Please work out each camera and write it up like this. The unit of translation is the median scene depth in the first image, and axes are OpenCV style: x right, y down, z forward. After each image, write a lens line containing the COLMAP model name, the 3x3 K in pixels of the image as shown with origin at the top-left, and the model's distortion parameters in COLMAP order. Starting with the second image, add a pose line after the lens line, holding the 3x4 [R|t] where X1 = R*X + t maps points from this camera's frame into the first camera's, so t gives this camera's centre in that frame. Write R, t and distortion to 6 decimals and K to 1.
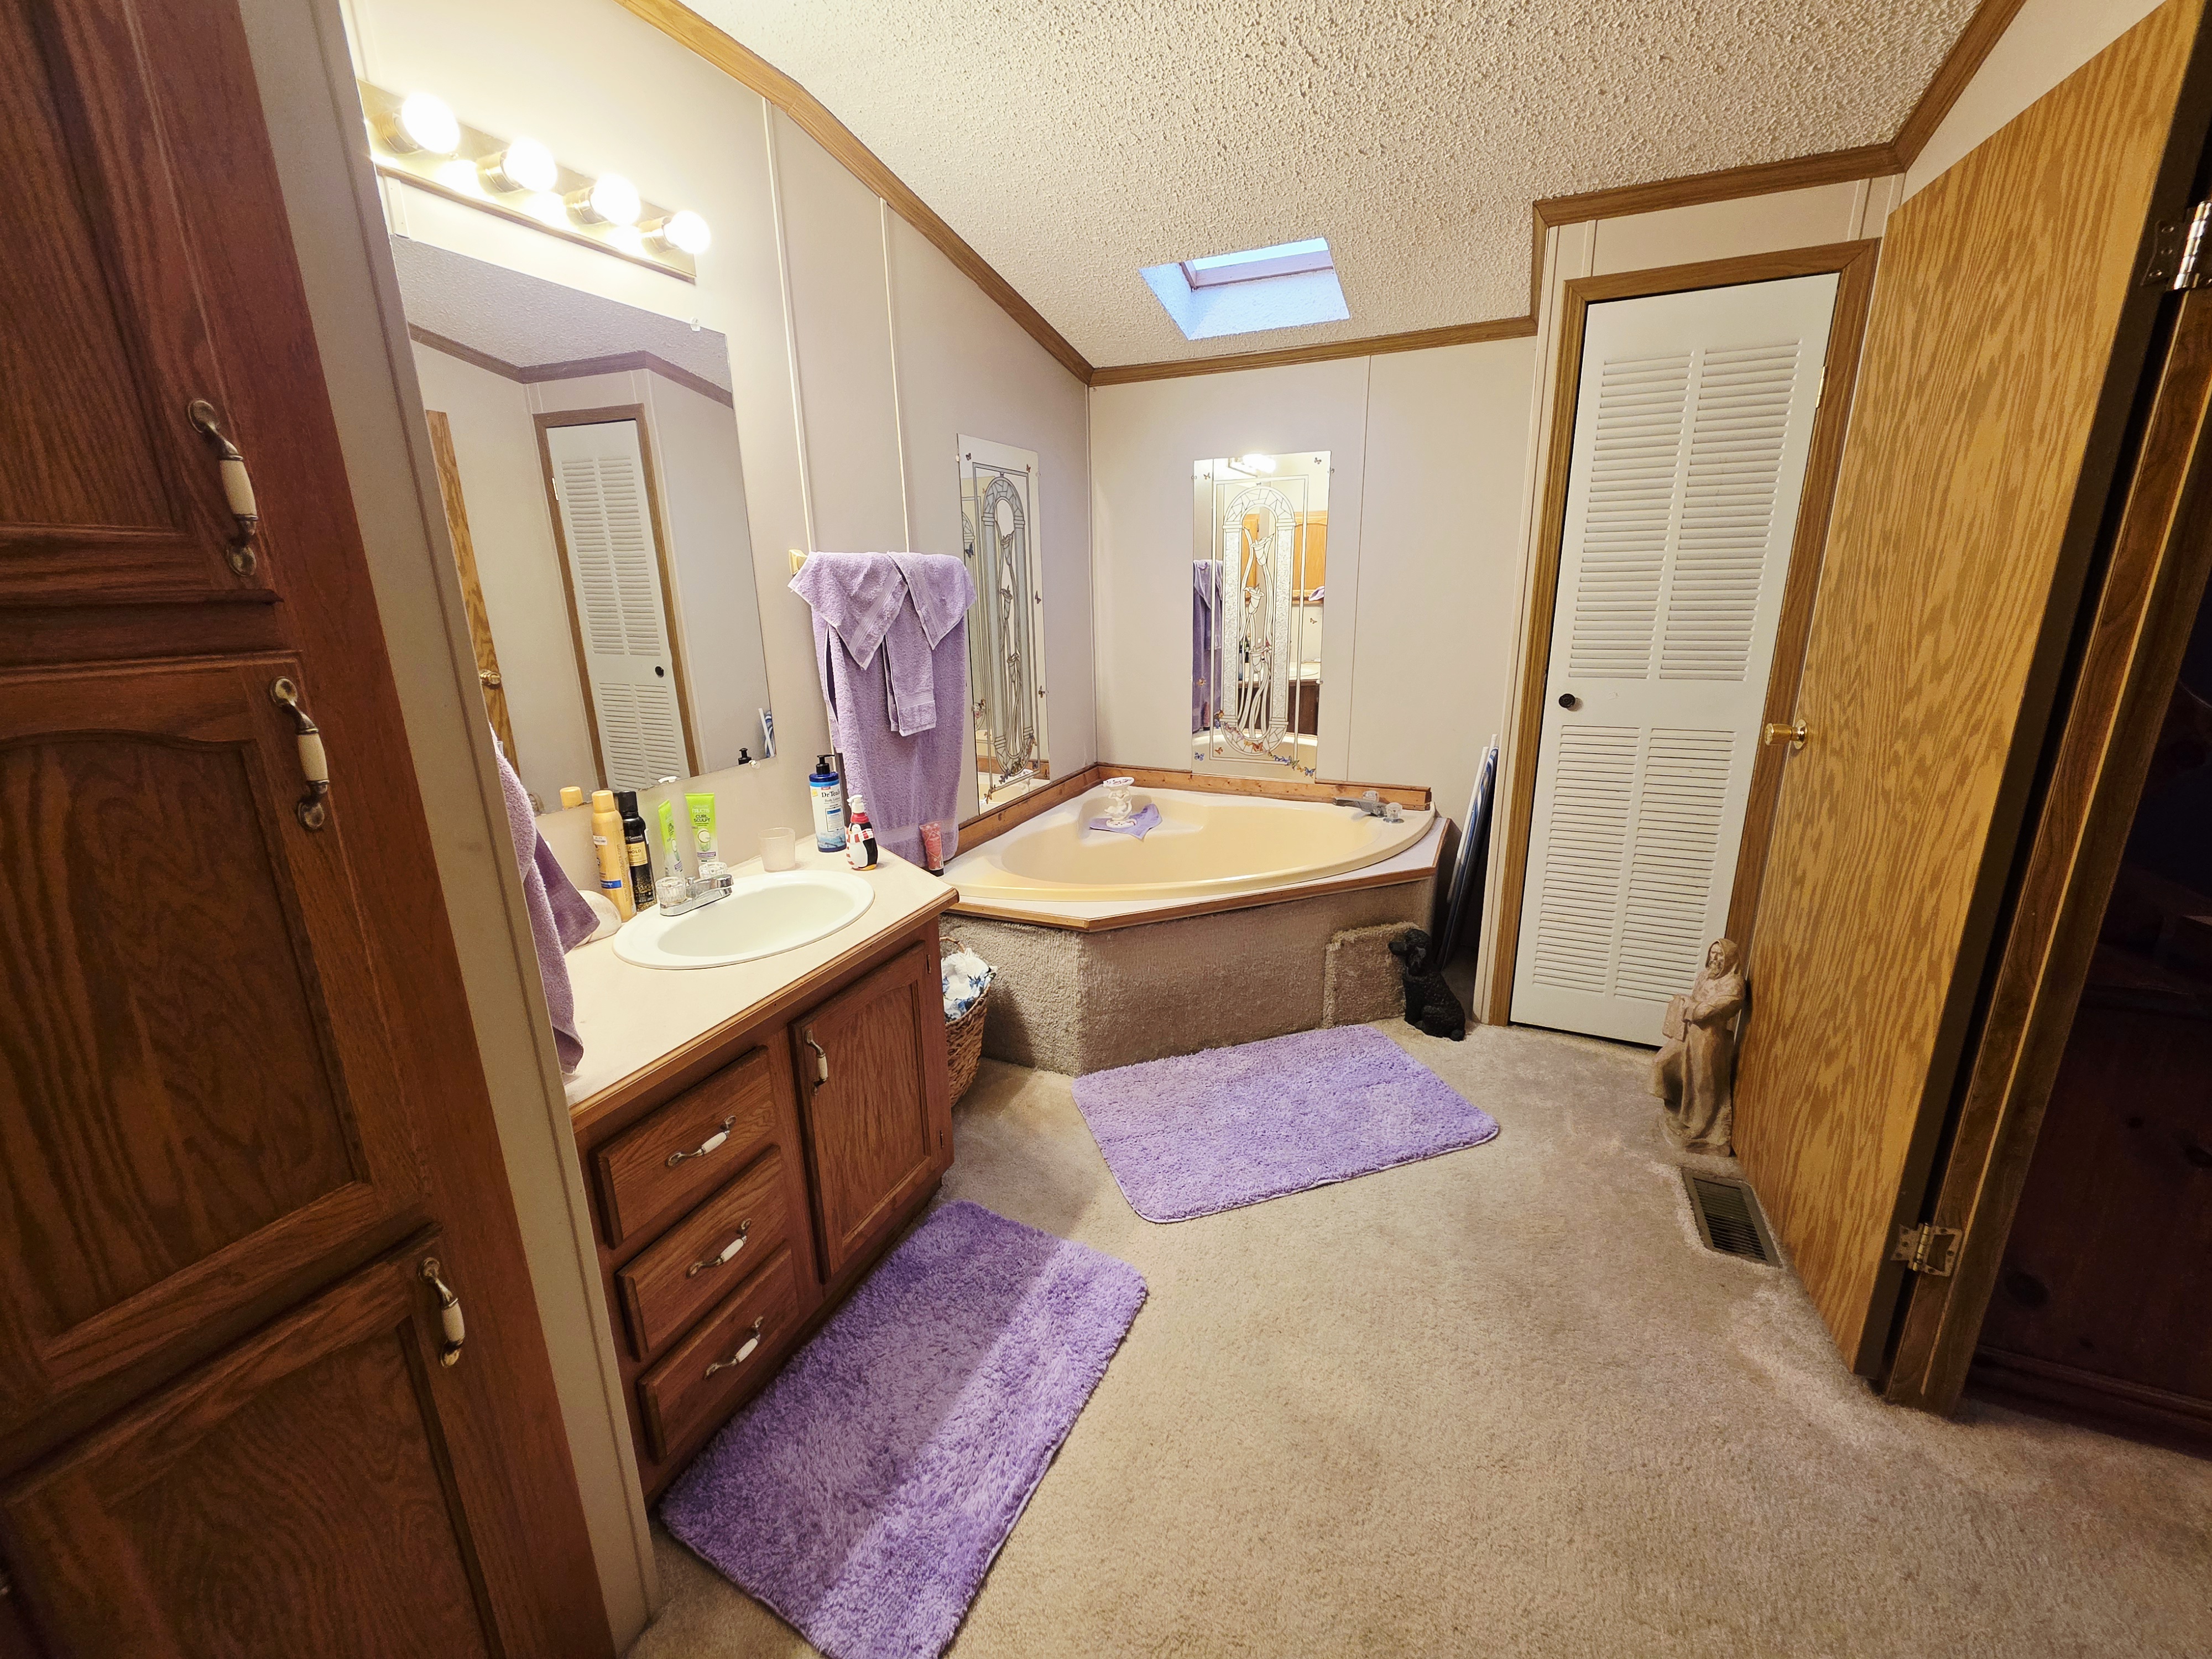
lens RADIAL K [[881.5, 0, 1107.0], [0, 881.5, 816.1], [0, 0, 1]] dist [0.000796, 0.000561]
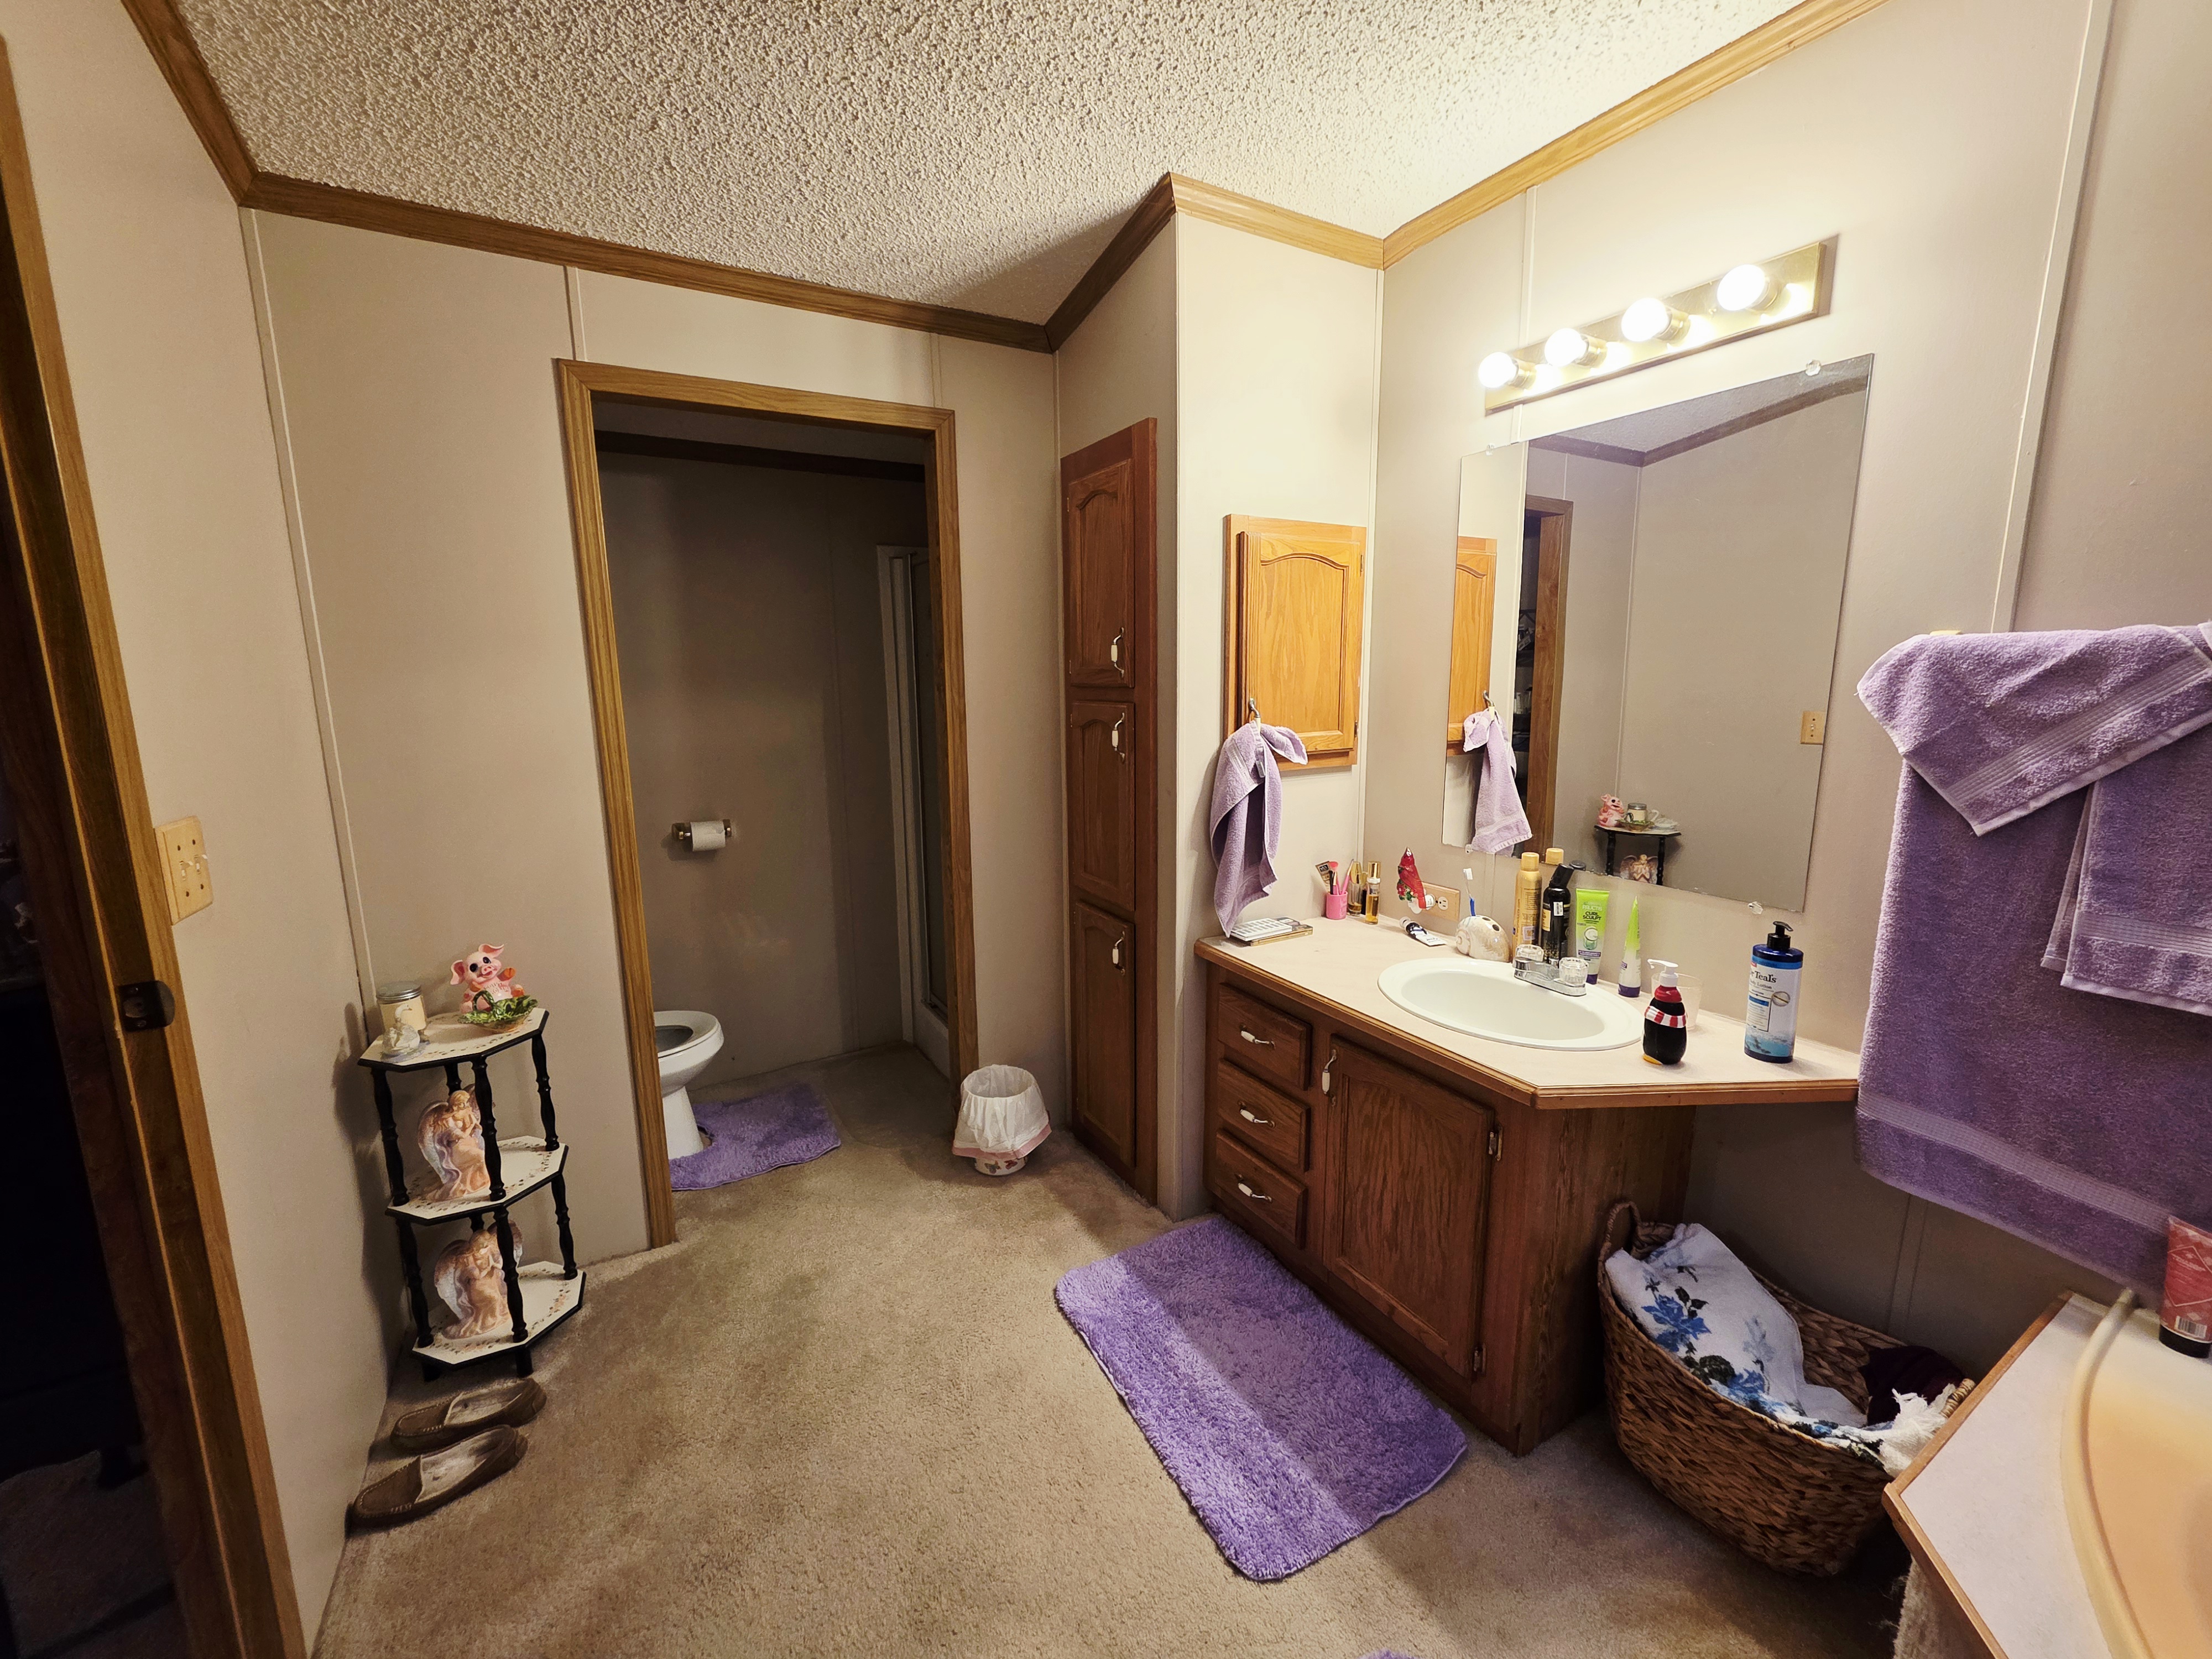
lens RADIAL K [[881.5, 0, 1107.8], [0, 881.5, 826.7], [0, 0, 1]] dist [0.000796, 0.000561]
pose [[-0.594242, 0.154401, -0.789327, 0.514021], [-0.201947, 0.921316, 0.332255, -0.252934], [0.778520, 0.356842, -0.516304, 0.877183]]
